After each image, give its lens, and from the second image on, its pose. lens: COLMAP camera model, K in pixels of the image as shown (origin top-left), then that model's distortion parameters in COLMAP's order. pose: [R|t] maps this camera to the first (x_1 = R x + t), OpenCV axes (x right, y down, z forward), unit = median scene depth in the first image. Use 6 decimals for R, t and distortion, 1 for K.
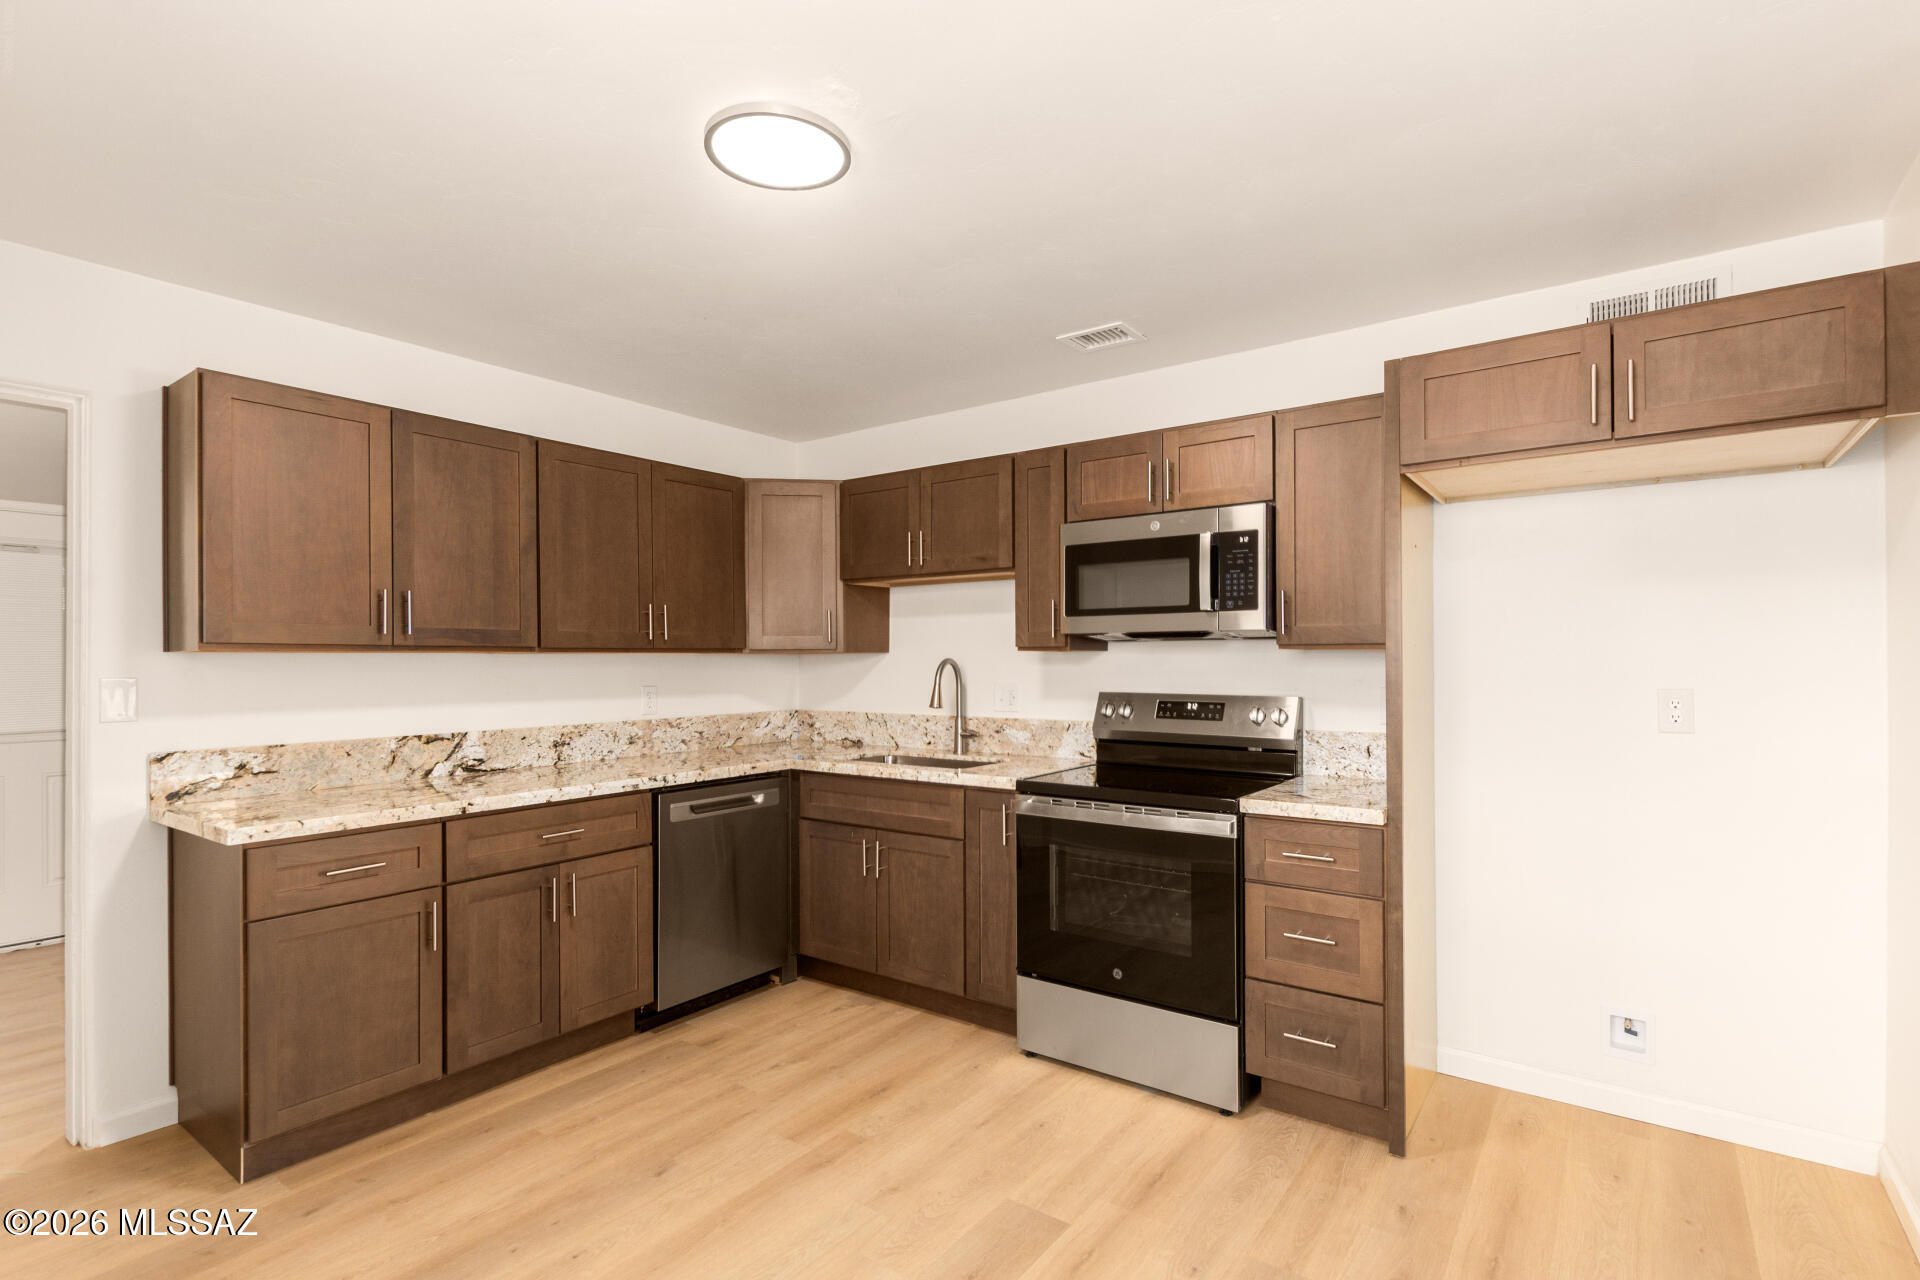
lens RADIAL K [[912.9, 0, 982.3], [0, 912.9, 661.0], [0, 0, 1]] dist [0.008996, -0.001269]
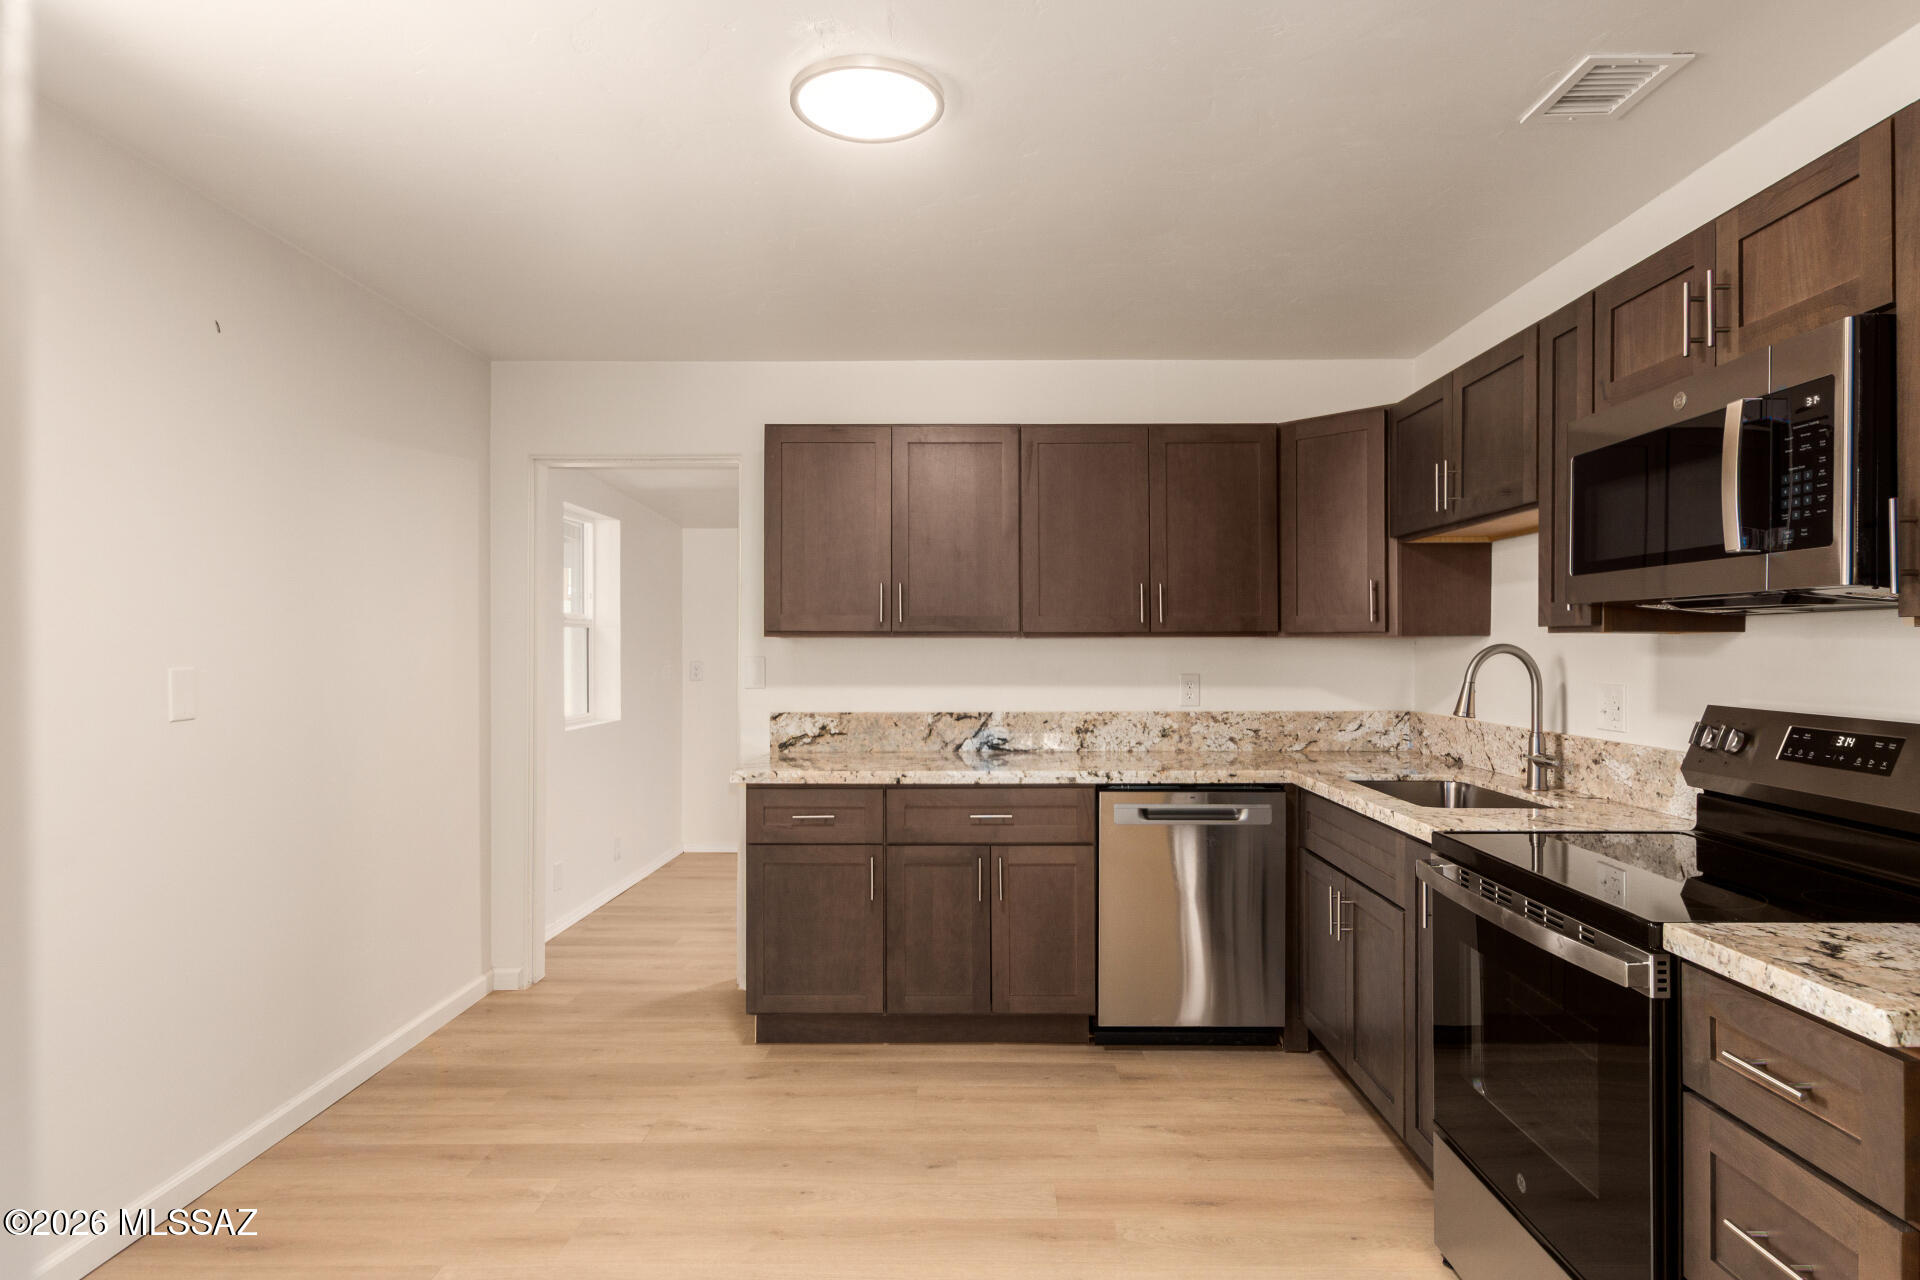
lens RADIAL K [[1058.4, 0, 966.9], [0, 1058.4, 649.2], [0, 0, 1]] dist [0.000769, 0.000876]
pose [[0.568461, 0.006866, -0.822682, 0.449033], [-0.003353, 0.999976, 0.006029, -0.003223], [0.822703, -0.000669, 0.568470, 0.286100]]
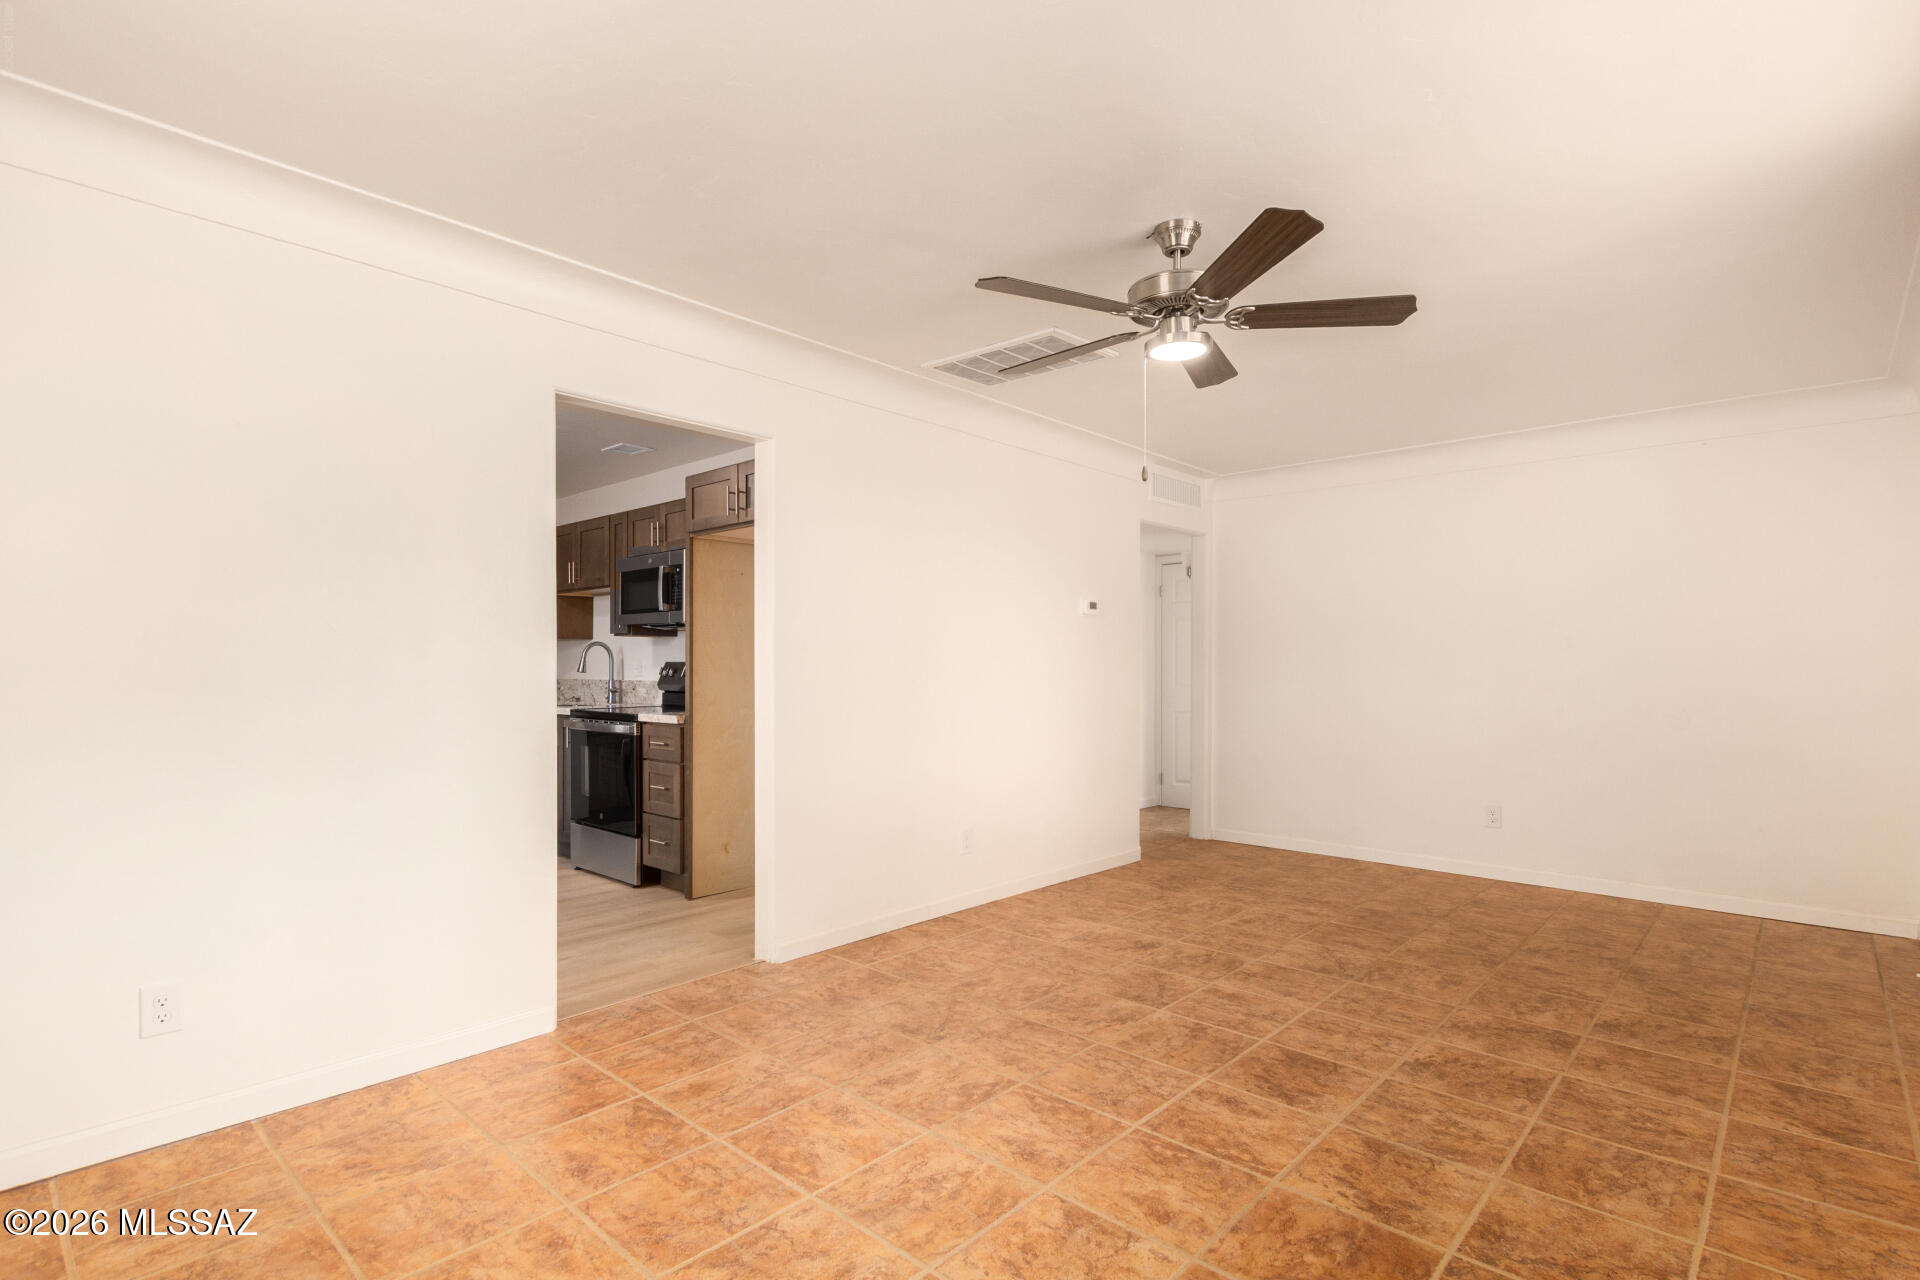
lens RADIAL K [[912.9, 0, 982.3], [0, 912.9, 661.0], [0, 0, 1]] dist [0.008996, -0.001269]
pose [[0.993937, 0.001093, -0.109948, 0.960564], [-0.001777, 0.999980, -0.006123, 0.046045], [0.109939, 0.006281, 0.993918, -0.608793]]
